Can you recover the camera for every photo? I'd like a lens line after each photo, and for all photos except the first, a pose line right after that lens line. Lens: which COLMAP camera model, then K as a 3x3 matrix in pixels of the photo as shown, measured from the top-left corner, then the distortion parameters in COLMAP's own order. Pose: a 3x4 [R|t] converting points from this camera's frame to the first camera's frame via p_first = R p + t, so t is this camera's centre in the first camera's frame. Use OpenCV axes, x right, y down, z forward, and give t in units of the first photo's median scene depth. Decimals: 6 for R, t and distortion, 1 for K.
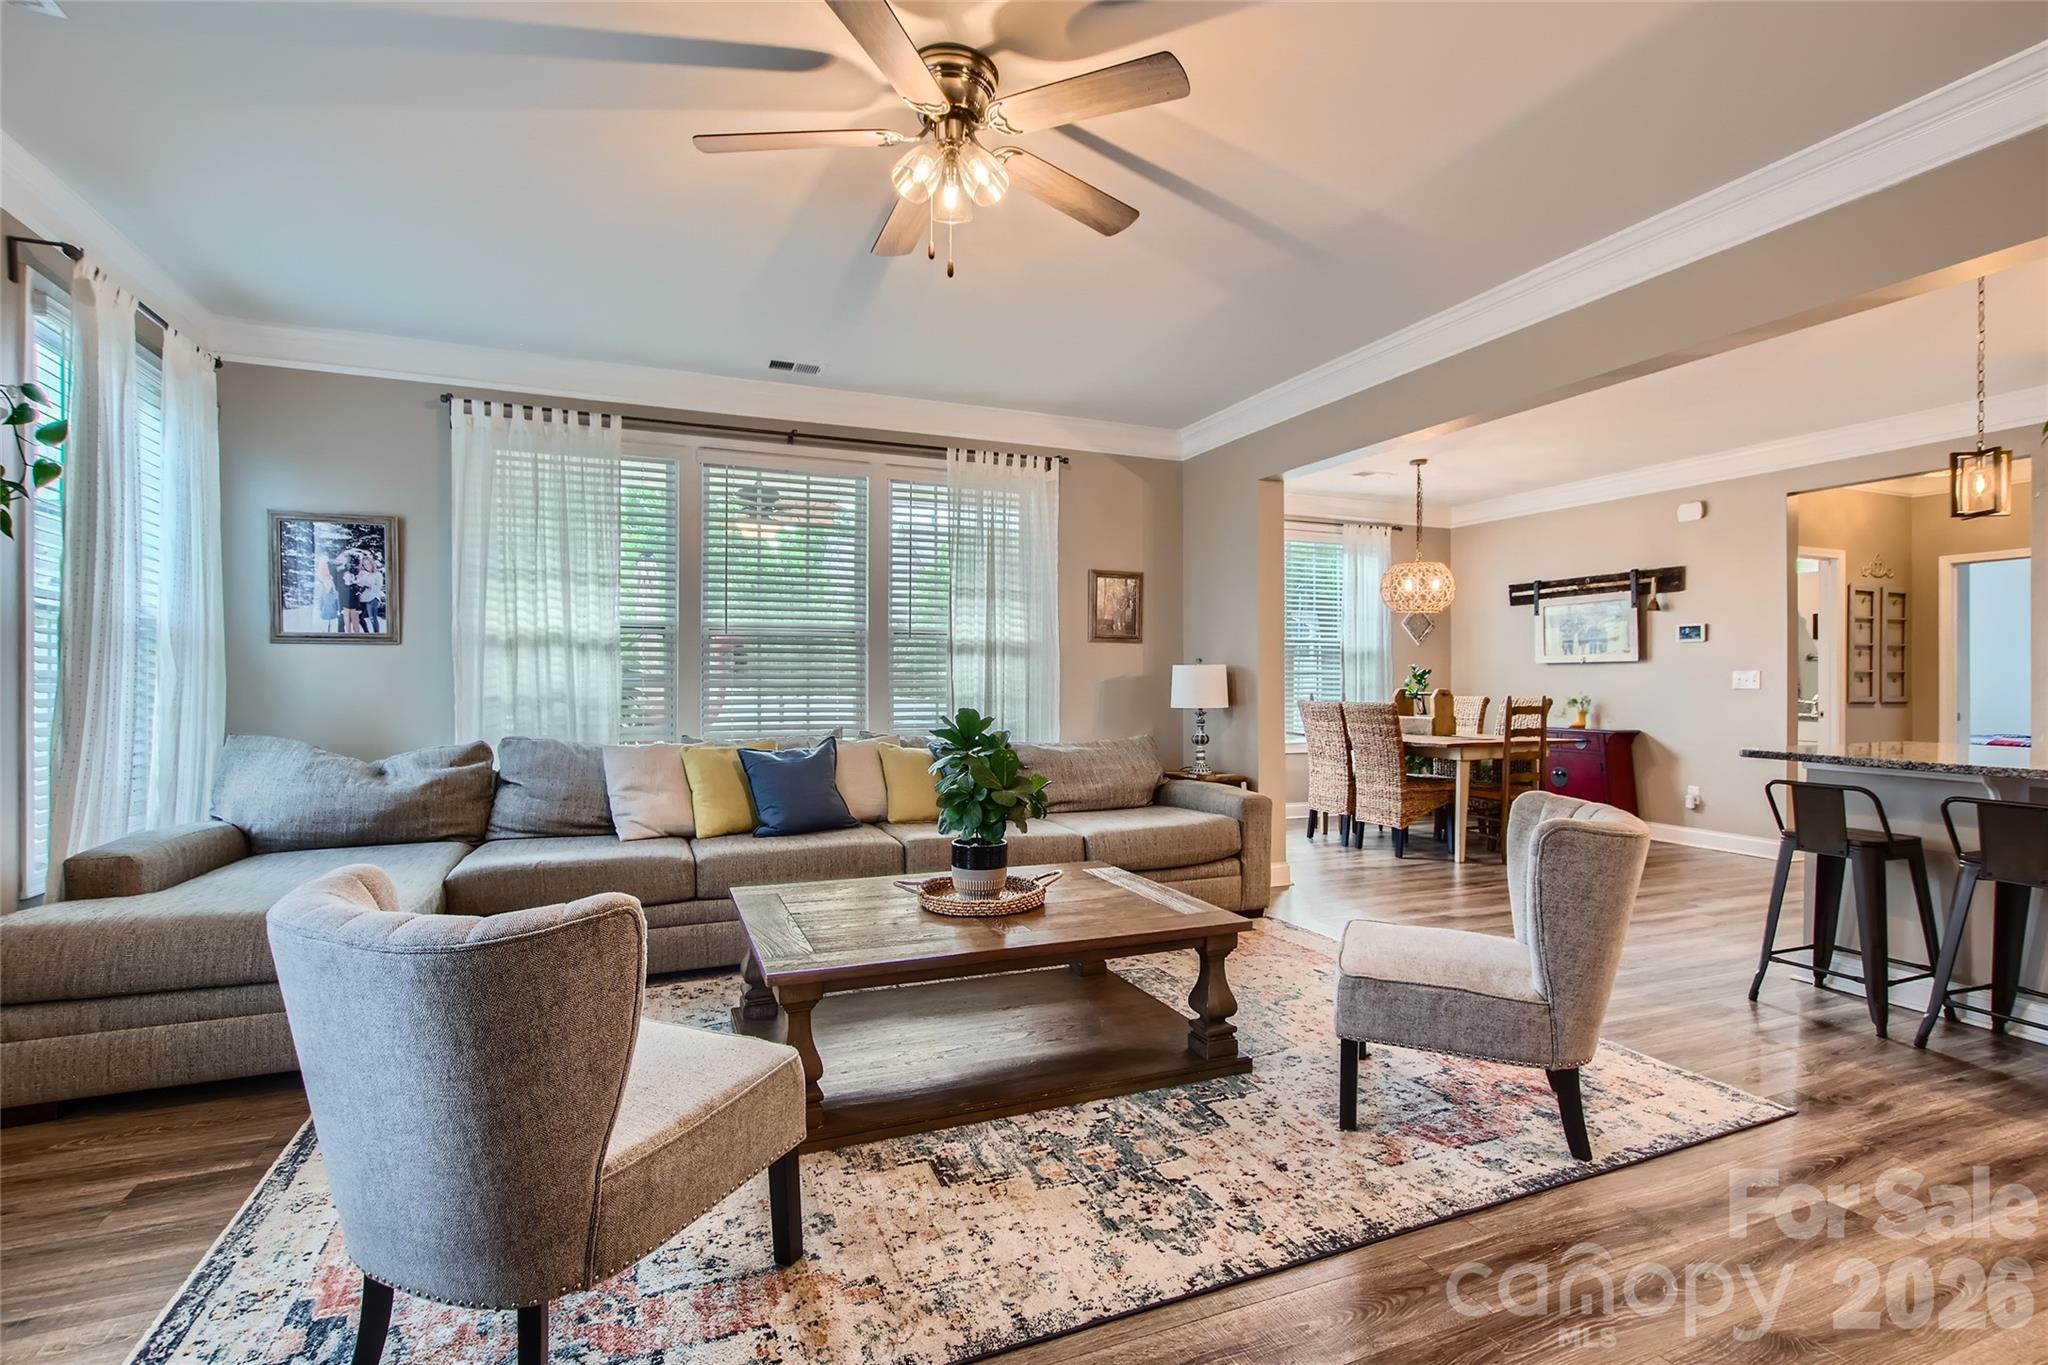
lens RADIAL K [[966.6, 0, 1054.3], [0, 966.6, 666.9], [0, 0, 1]] dist [-0.009745, 0.001193]
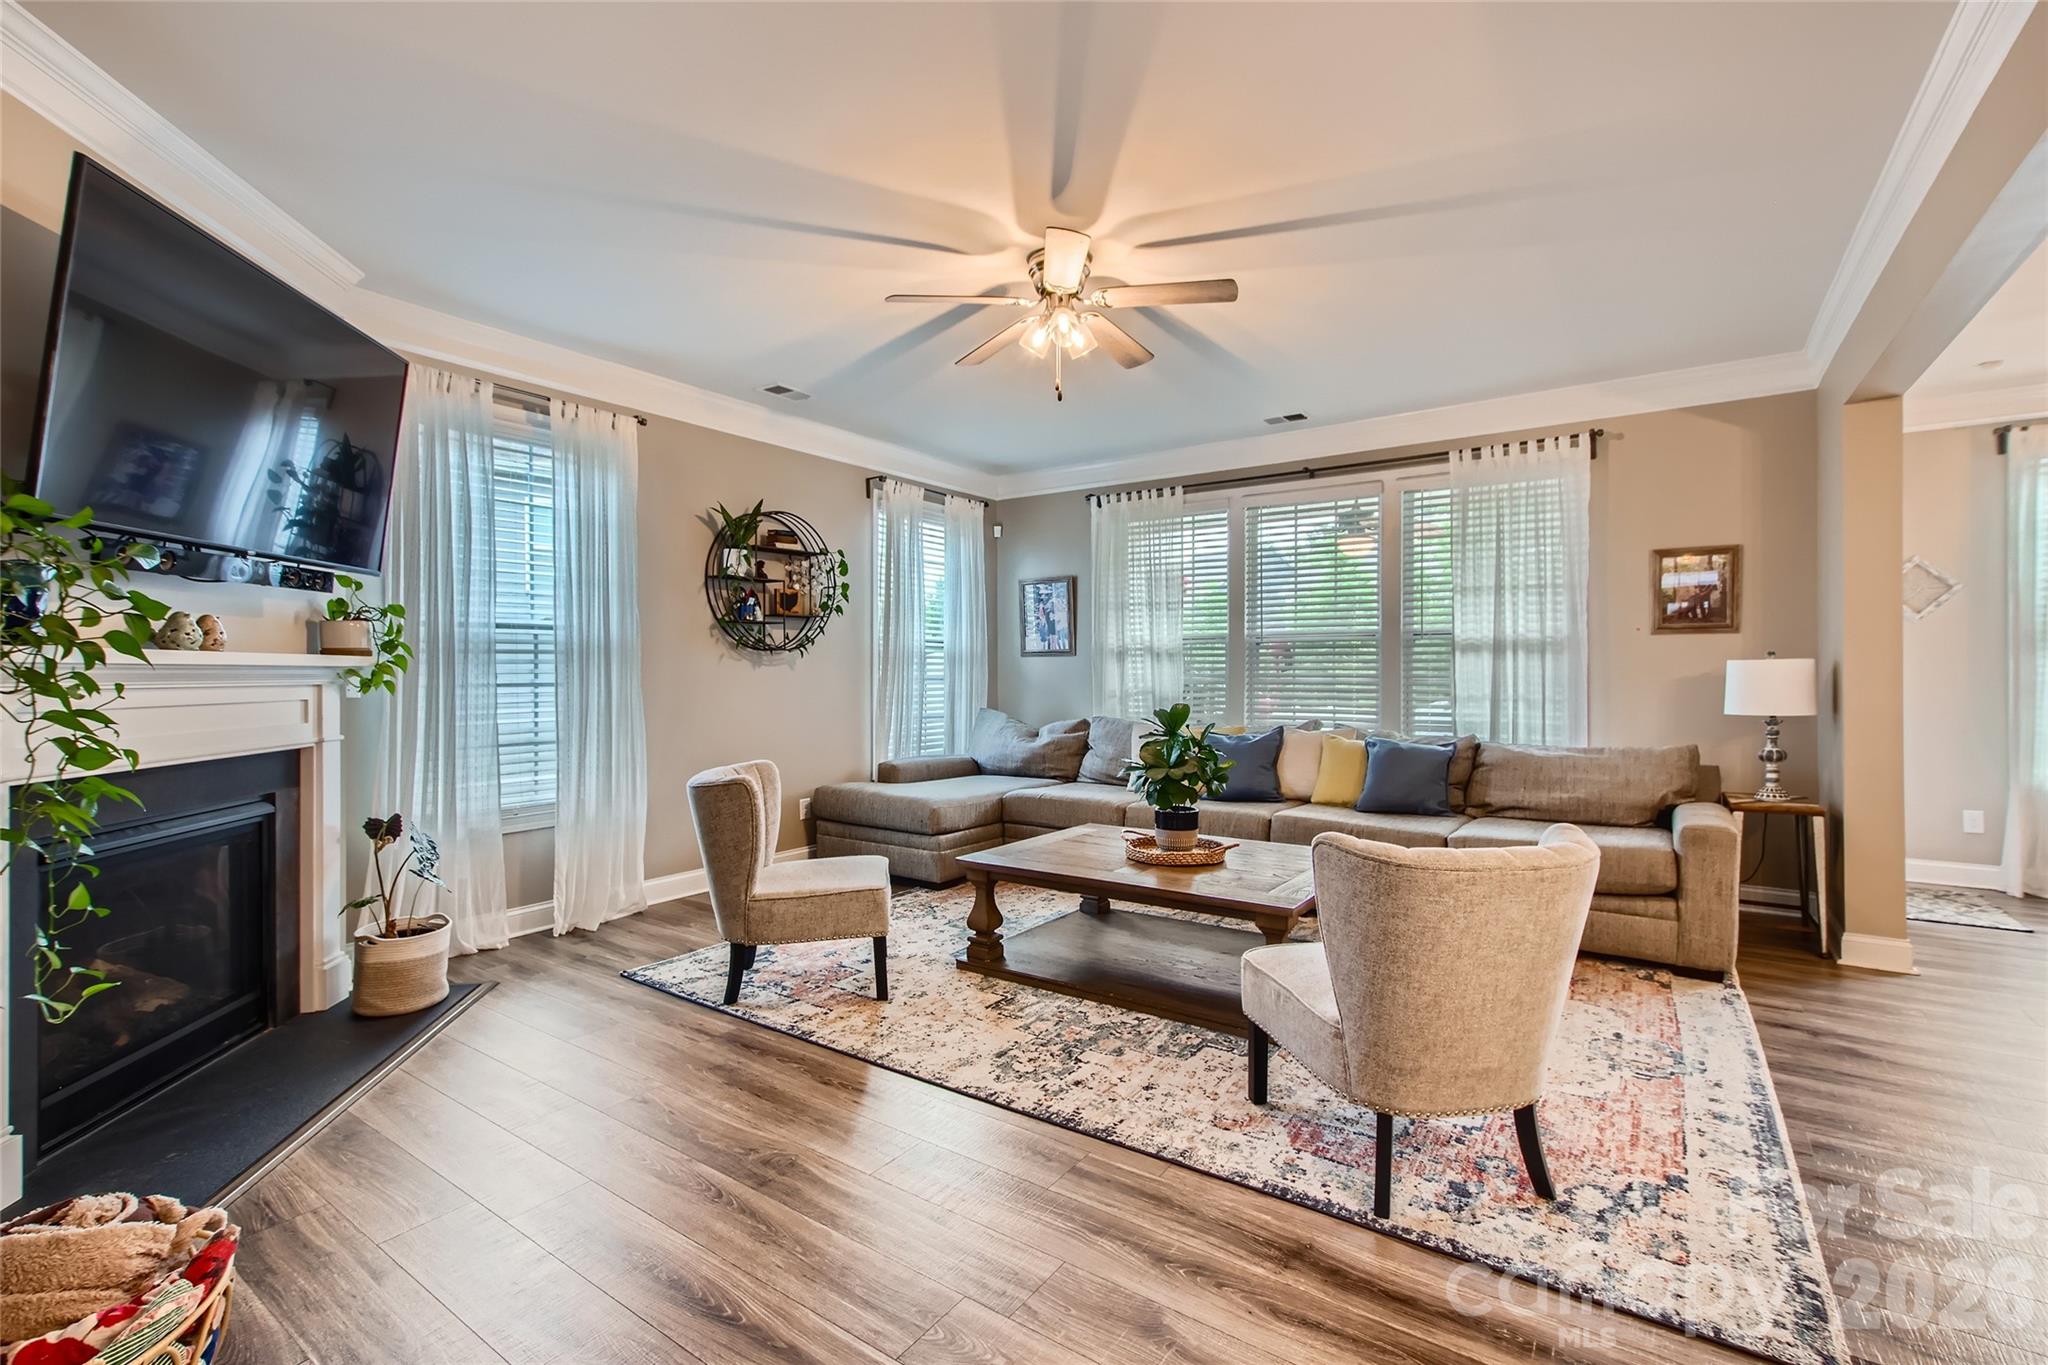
lens RADIAL K [[901.8, 0, 1021.1], [0, 901.8, 673.3], [0, 0, 1]] dist [-0.002725, 0.000463]
pose [[0.530688, 0.000291, -0.847567, 0.557237], [0.016776, 0.999800, 0.010847, -0.012081], [0.847401, -0.019976, 0.530577, 0.130506]]
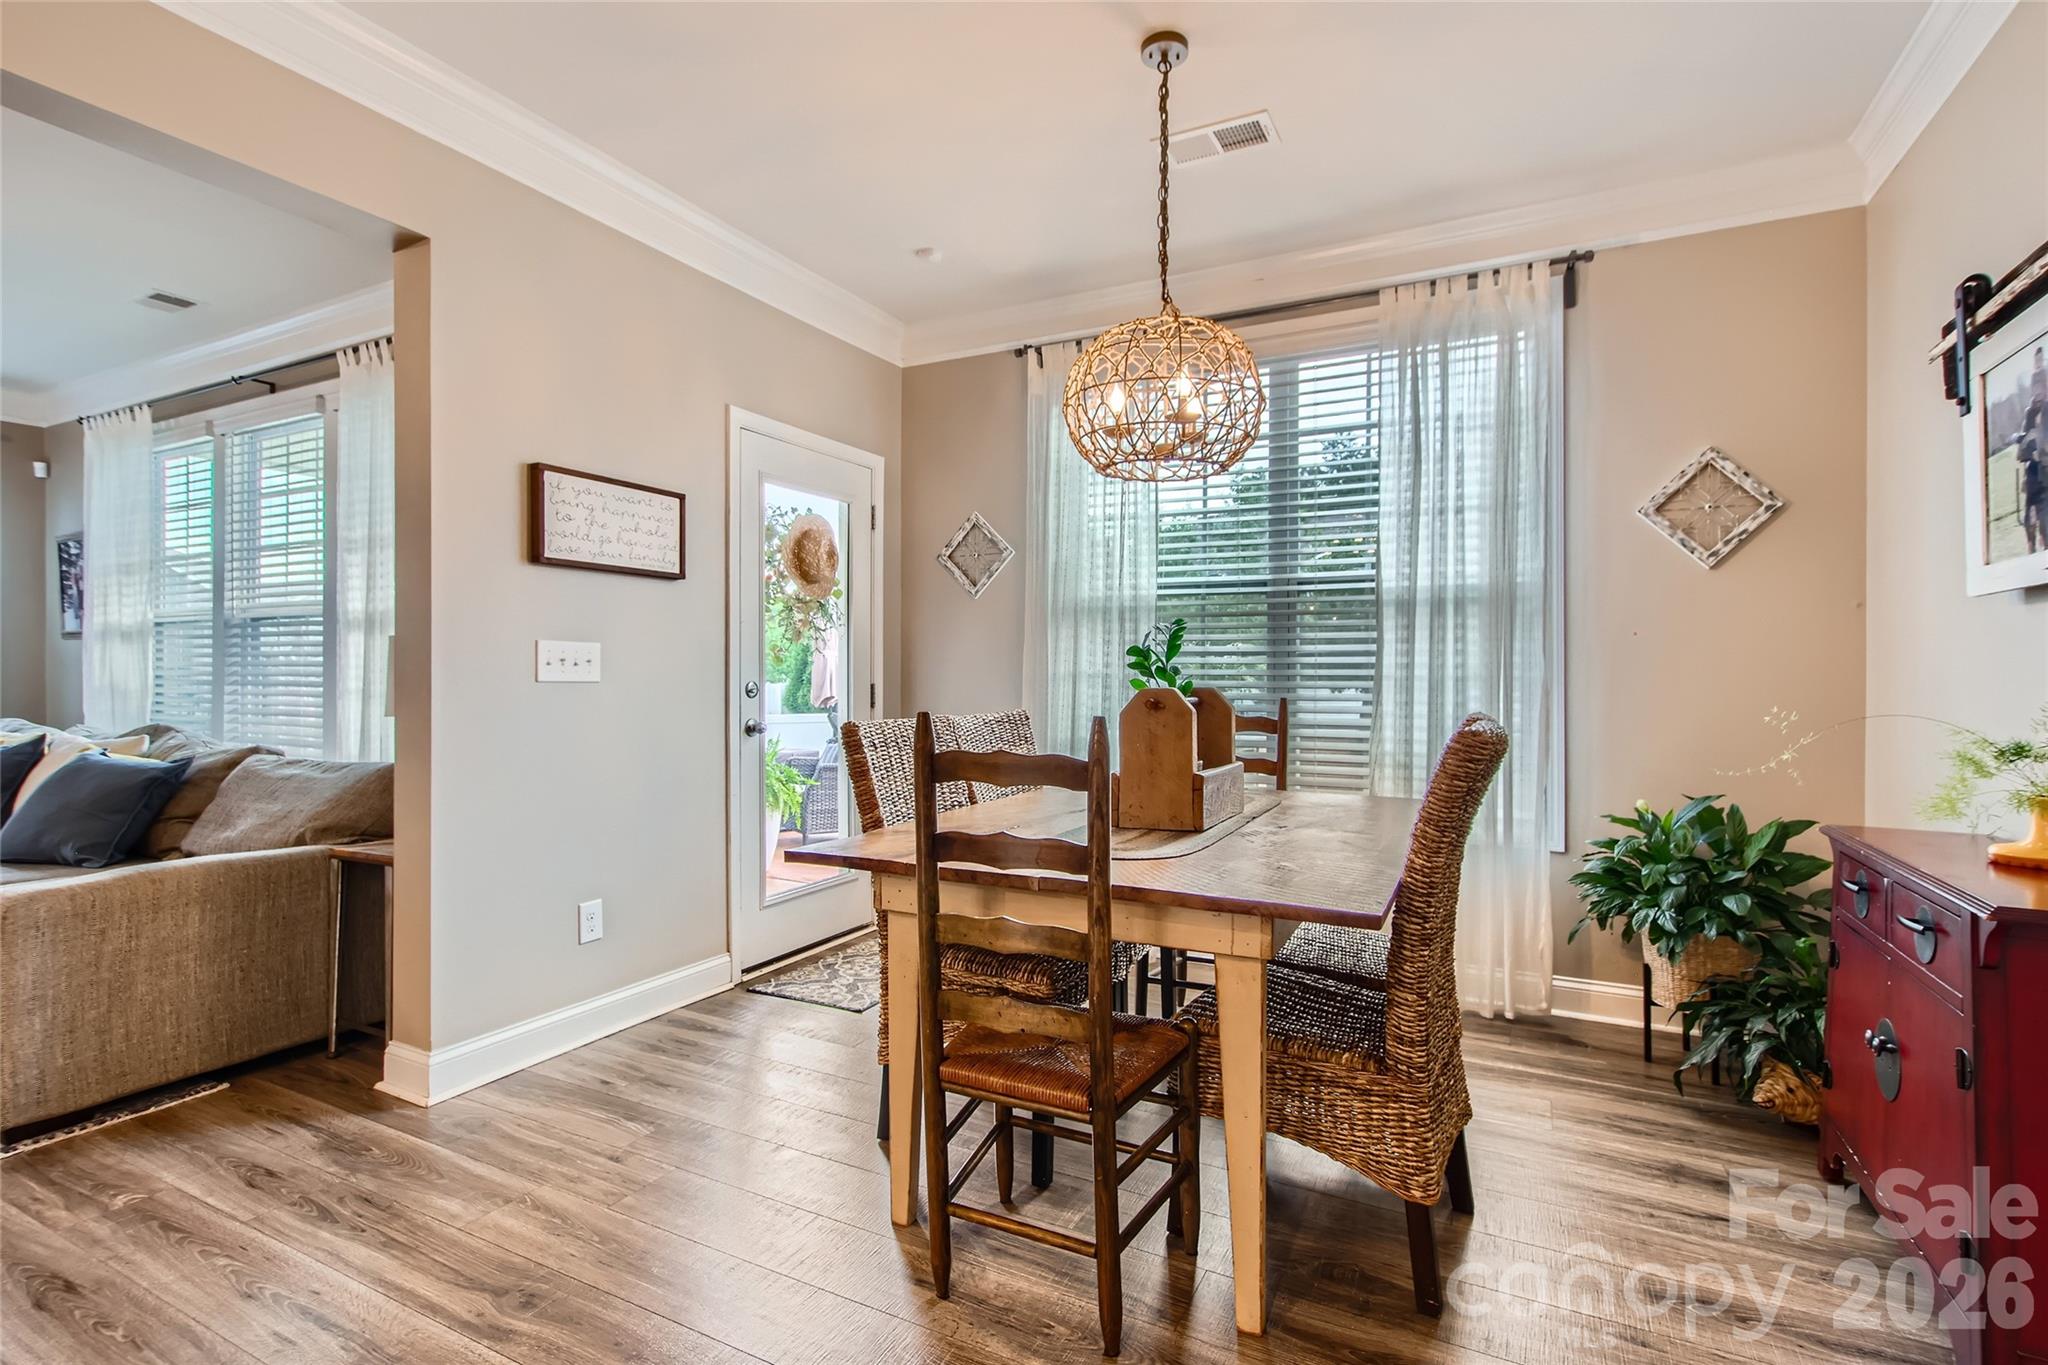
lens RADIAL K [[958.4, 0, 1025.2], [0, 958.4, 674.1], [0, 0, 1]] dist [0.001335, 0.000184]
pose [[0.640396, 0.004278, -0.768033, 0.964445], [0.011186, 0.999826, 0.014896, 0.017750], [0.767963, -0.018130, 0.640237, 1.131088]]
